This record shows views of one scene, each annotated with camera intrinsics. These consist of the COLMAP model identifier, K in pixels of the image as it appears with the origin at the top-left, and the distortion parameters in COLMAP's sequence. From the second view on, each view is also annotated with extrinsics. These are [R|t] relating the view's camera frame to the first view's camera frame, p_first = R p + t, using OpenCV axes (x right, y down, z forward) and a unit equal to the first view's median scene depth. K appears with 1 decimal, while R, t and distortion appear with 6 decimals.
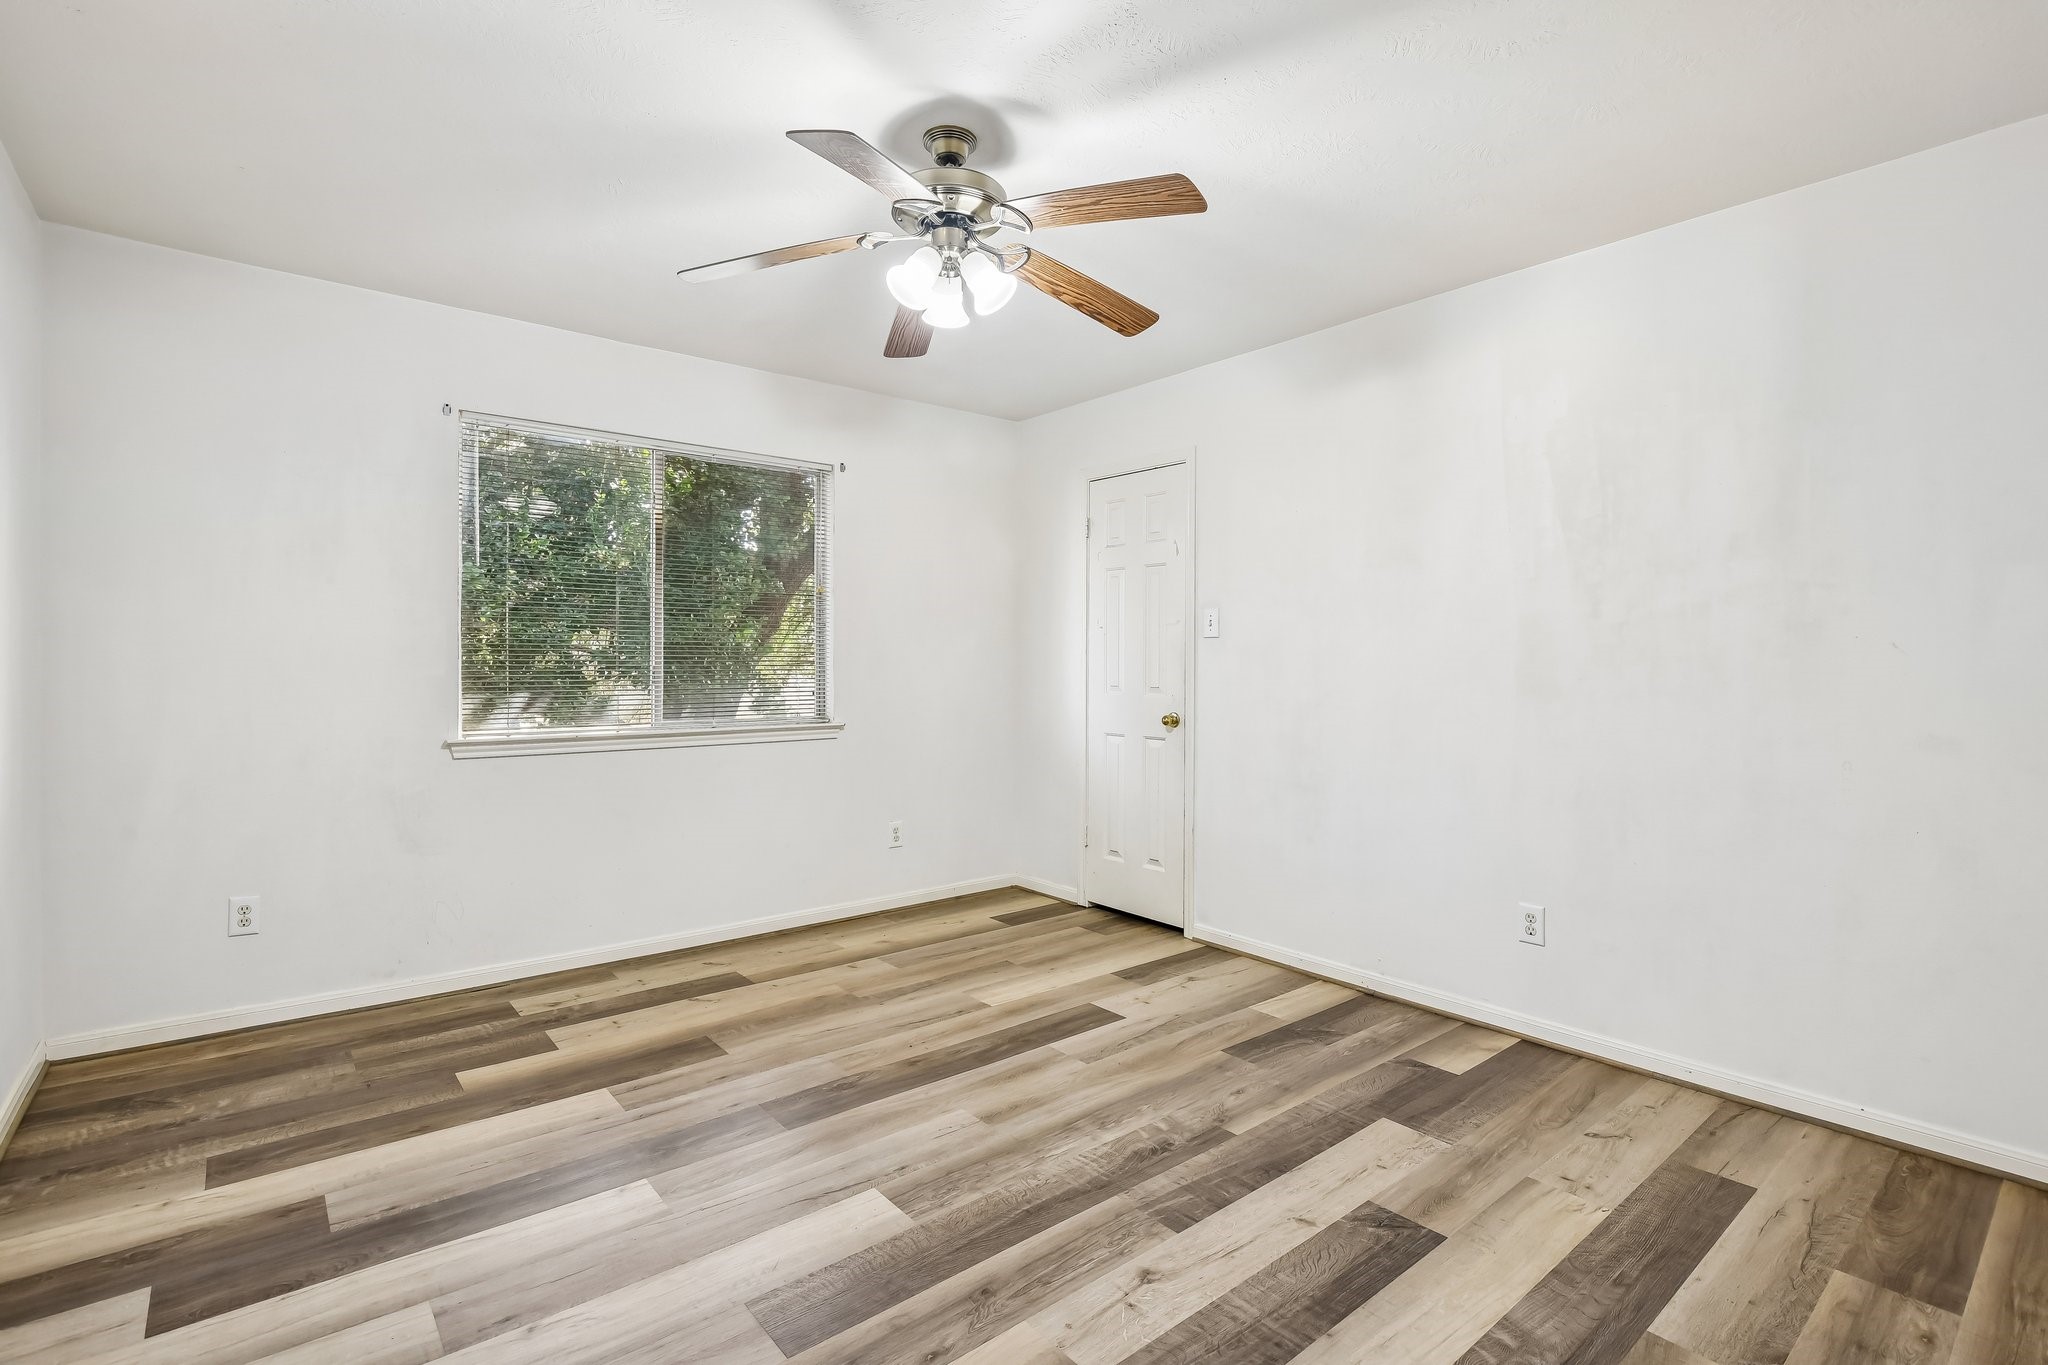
lens RADIAL K [[939.1, 0, 1014.0], [0, 939.1, 652.3], [0, 0, 1]] dist [-0.004076, -0.009550]
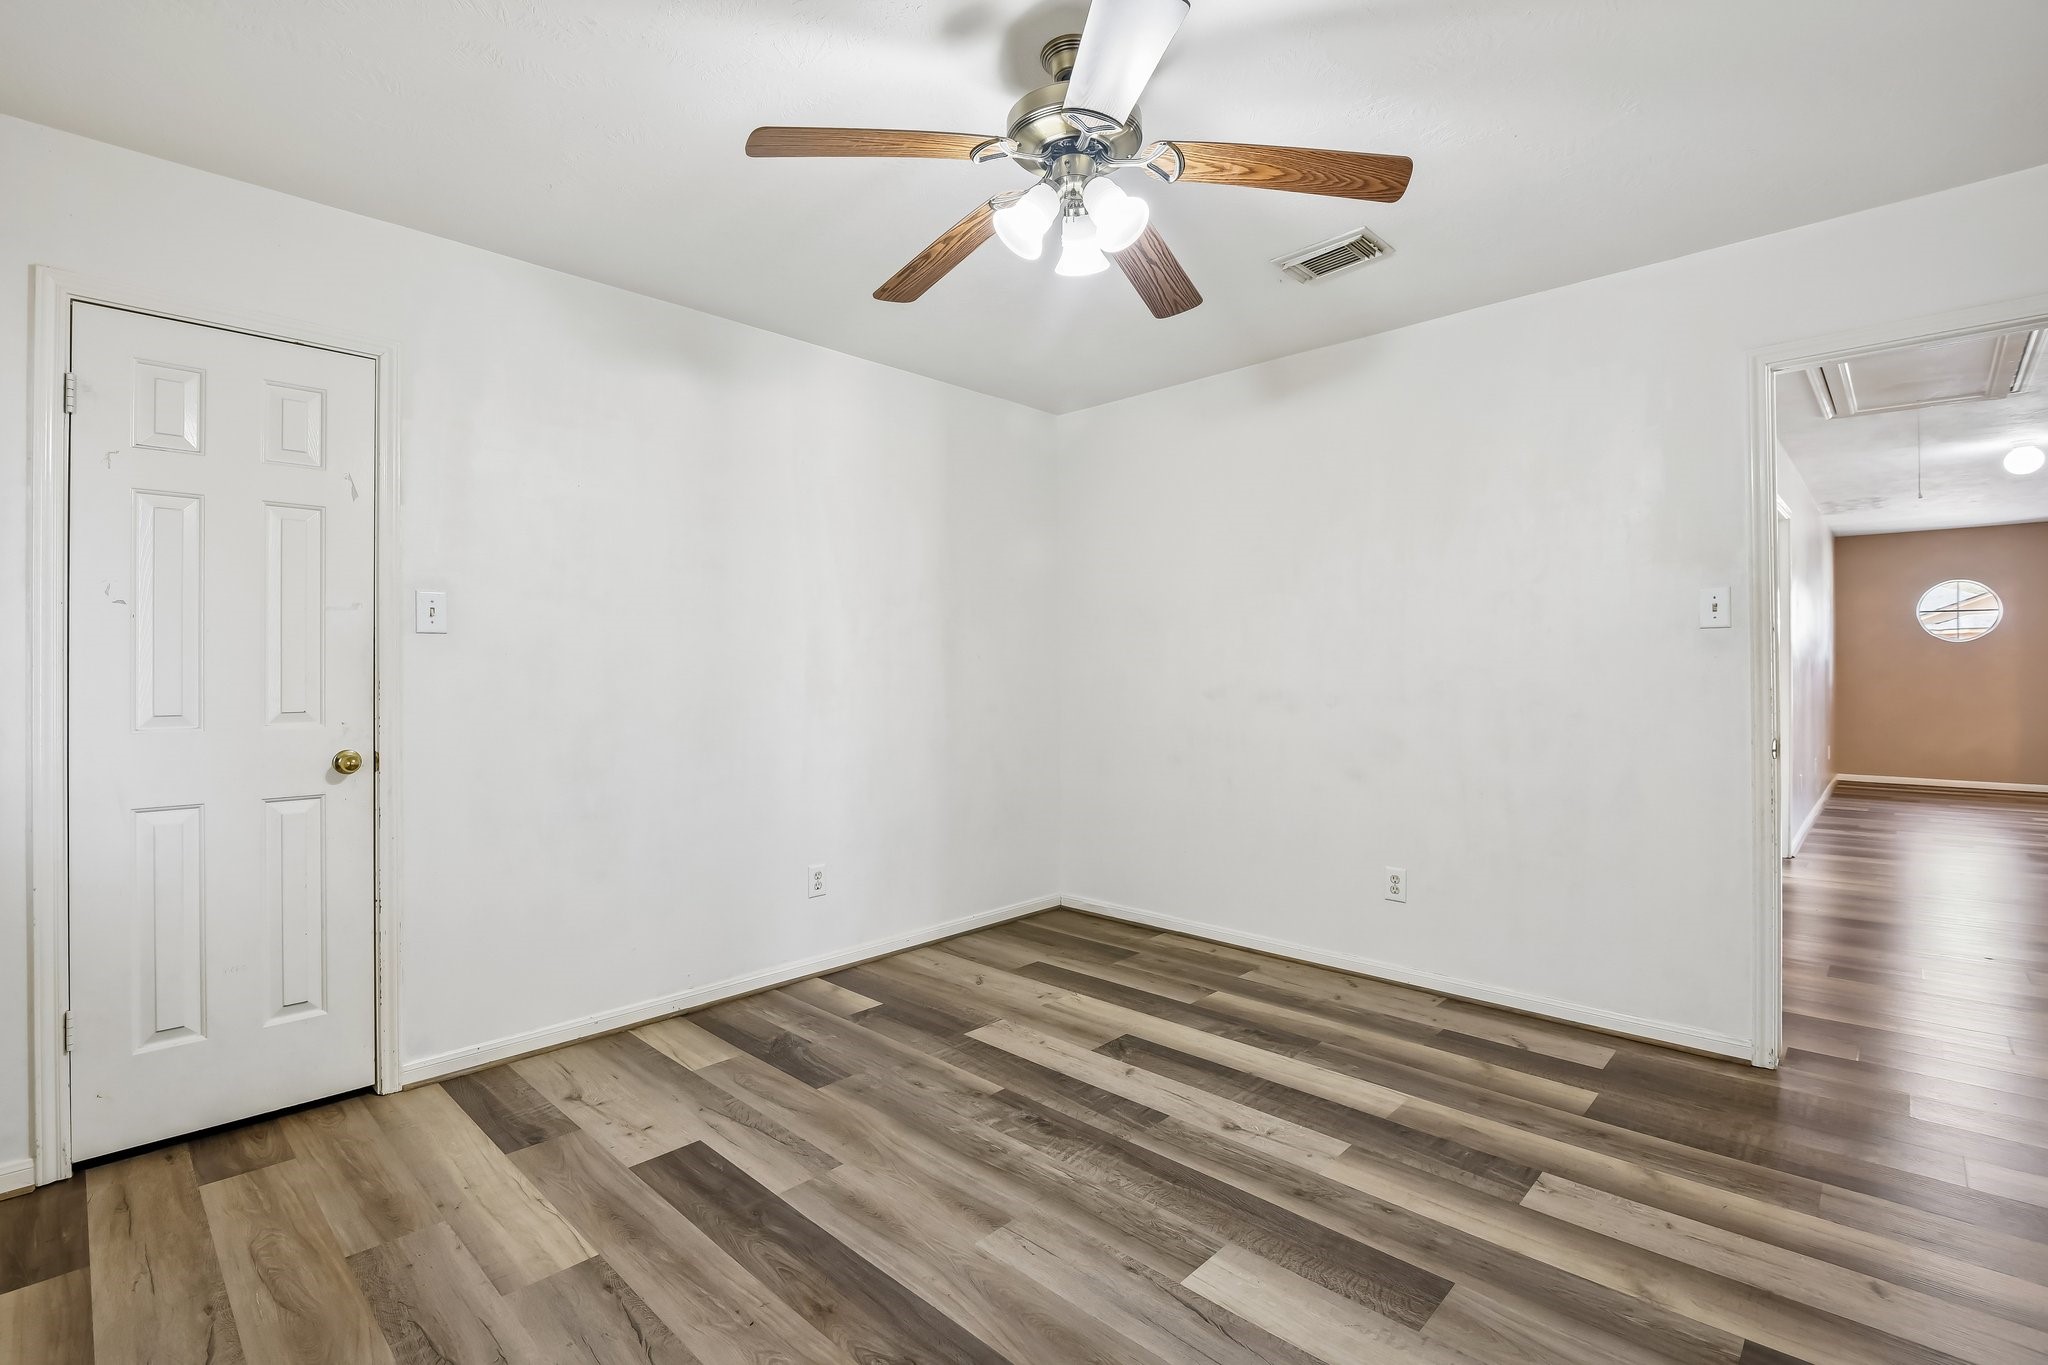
lens RADIAL K [[939.1, 0, 1014.0], [0, 939.1, 652.3], [0, 0, 1]] dist [-0.004076, -0.009550]
pose [[-0.113175, 0.010740, 0.993517, -0.753178], [-0.004990, 0.999923, -0.011377, 0.005966], [-0.993563, -0.006245, -0.113113, 0.956001]]
